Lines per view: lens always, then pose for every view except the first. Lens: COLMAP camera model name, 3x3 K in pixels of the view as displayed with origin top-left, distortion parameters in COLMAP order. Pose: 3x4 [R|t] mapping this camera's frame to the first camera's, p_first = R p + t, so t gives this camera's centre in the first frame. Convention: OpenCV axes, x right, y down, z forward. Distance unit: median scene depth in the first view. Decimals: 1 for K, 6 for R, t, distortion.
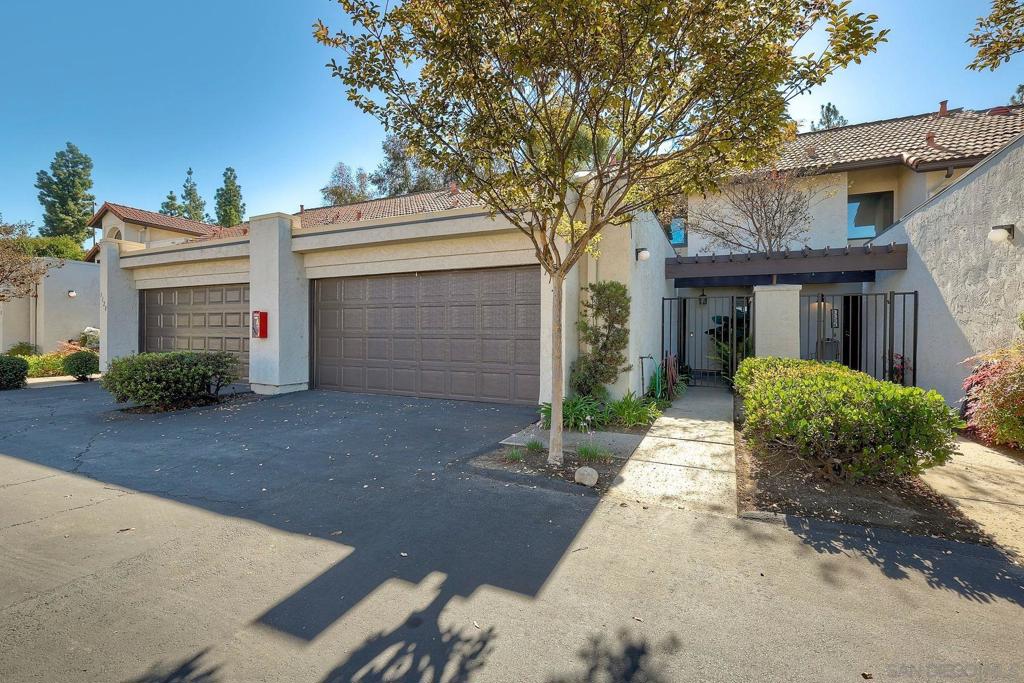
lens RADIAL K [[447.3, 0, 513.3], [0, 447.3, 340.2], [0, 0, 1]] dist [0.002824, 0.000223]
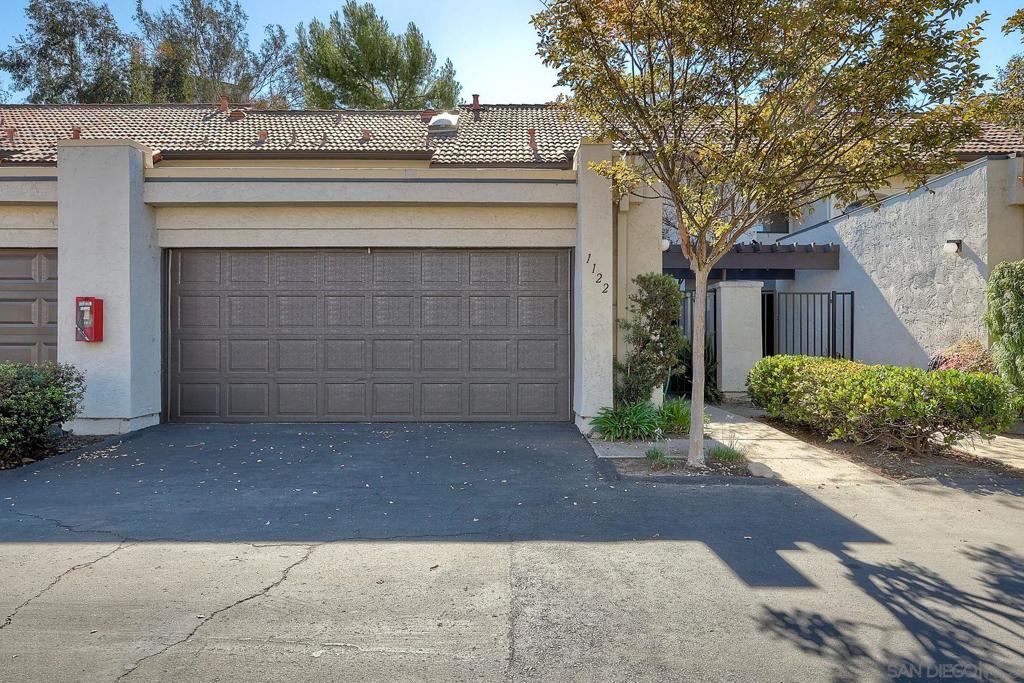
lens RADIAL K [[669.3, 0, 506.0], [0, 669.3, 340.4], [0, 0, 1]] dist [0.000087, 0.007598]
pose [[0.905677, -0.006329, 0.423921, -0.564882], [0.011003, 0.999903, -0.008579, 0.009024], [-0.423825, 0.012434, 0.905659, -0.074886]]
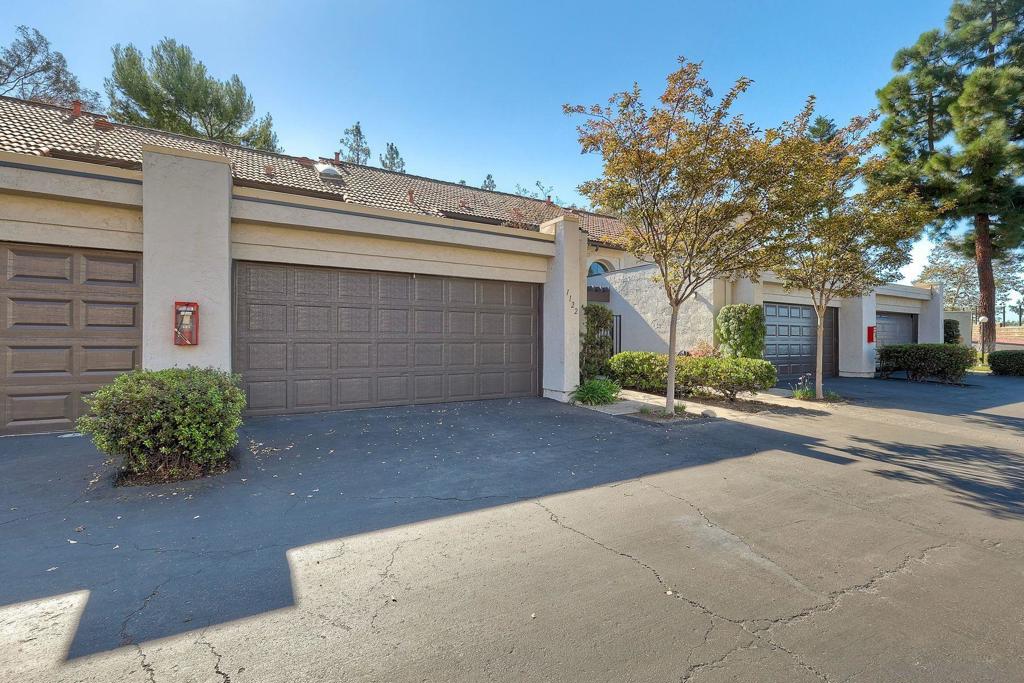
lens RADIAL K [[464.4, 0, 512.0], [0, 464.4, 341.5], [0, 0, 1]] dist [0.010881, 0.000092]
pose [[0.567477, -0.006758, 0.823361, -1.089308], [0.011421, 0.999935, 0.000335, -0.007154], [-0.823310, 0.009214, 0.567517, 0.321802]]
